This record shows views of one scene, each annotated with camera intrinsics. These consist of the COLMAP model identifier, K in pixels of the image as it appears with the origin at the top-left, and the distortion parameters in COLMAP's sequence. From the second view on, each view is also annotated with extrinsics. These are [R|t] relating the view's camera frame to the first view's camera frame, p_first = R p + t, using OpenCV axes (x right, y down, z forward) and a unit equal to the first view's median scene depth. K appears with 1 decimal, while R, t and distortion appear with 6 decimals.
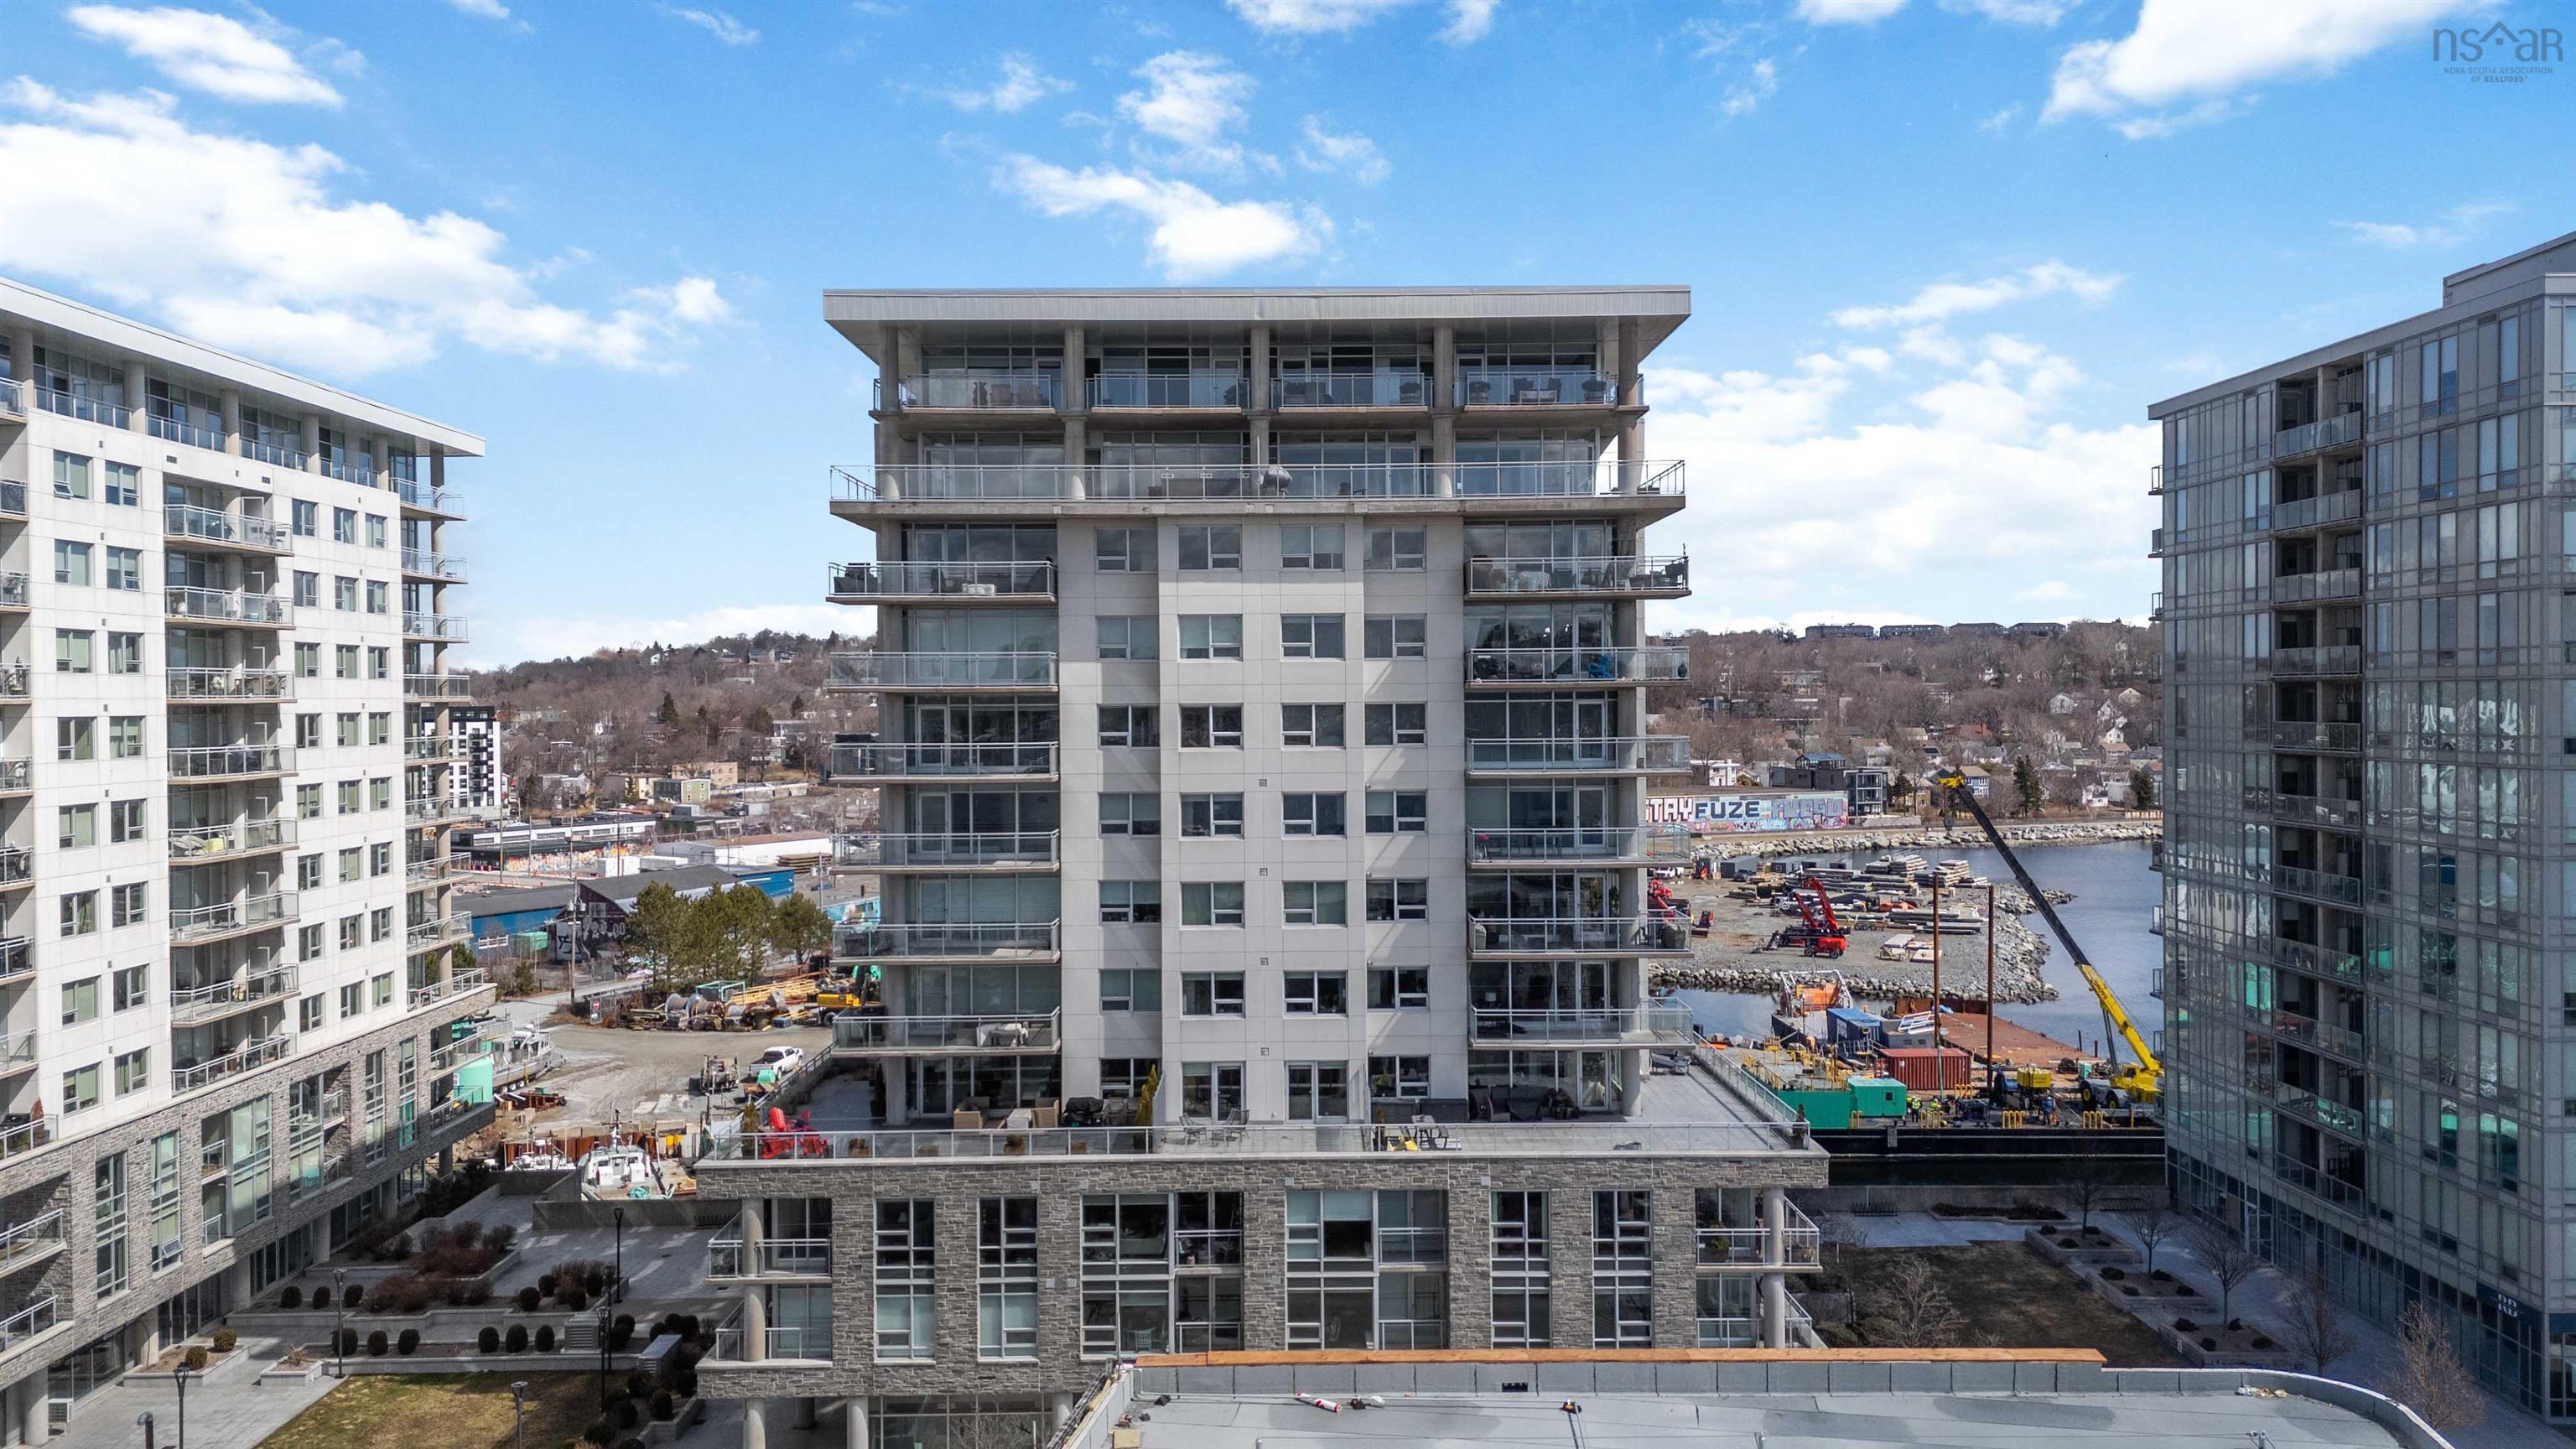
lens RADIAL K [[1876.4, 0, 1288.0], [0, 1876.4, 724.5], [0, 0, 1]] dist [0.046774, -0.003768]
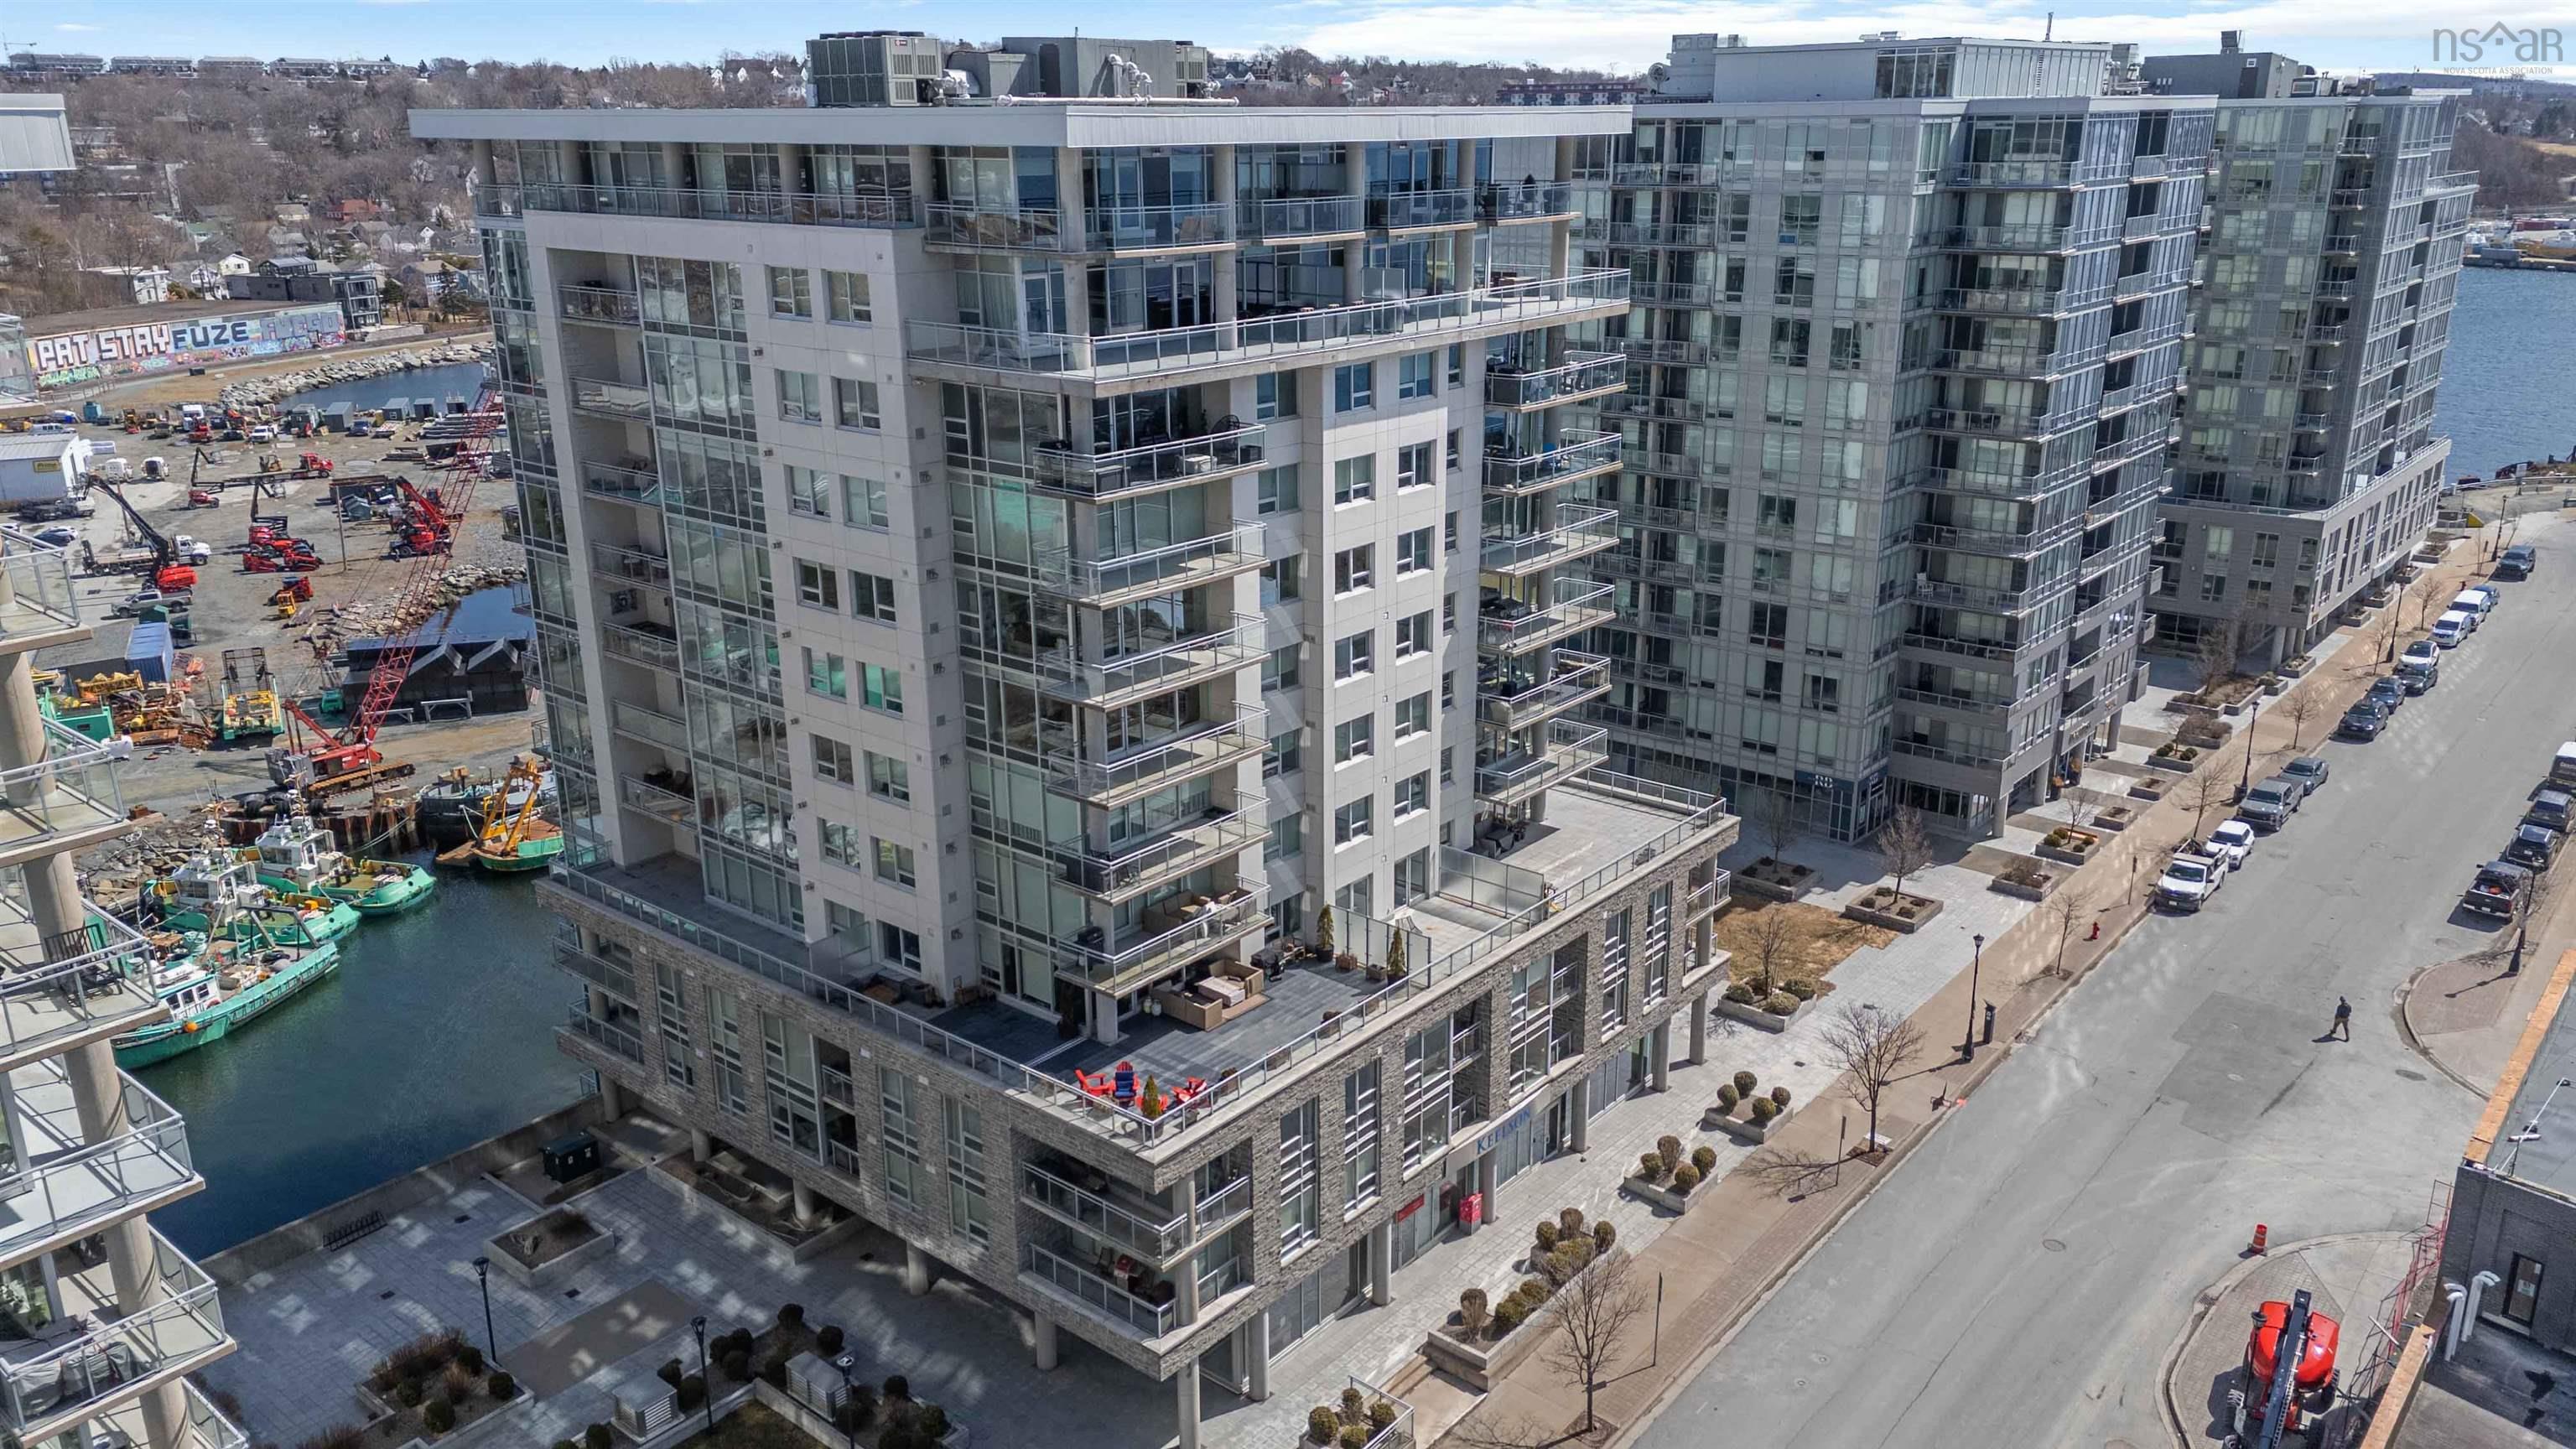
lens RADIAL K [[1876.4, 0, 1288.0], [0, 1876.4, 724.5], [0, 0, 1]] dist [0.046774, -0.003768]
pose [[0.650328, -0.229809, 0.724059, -0.793099], [0.014381, 0.956697, 0.290730, -0.207252], [-0.759517, -0.178658, 0.625472, 0.384960]]
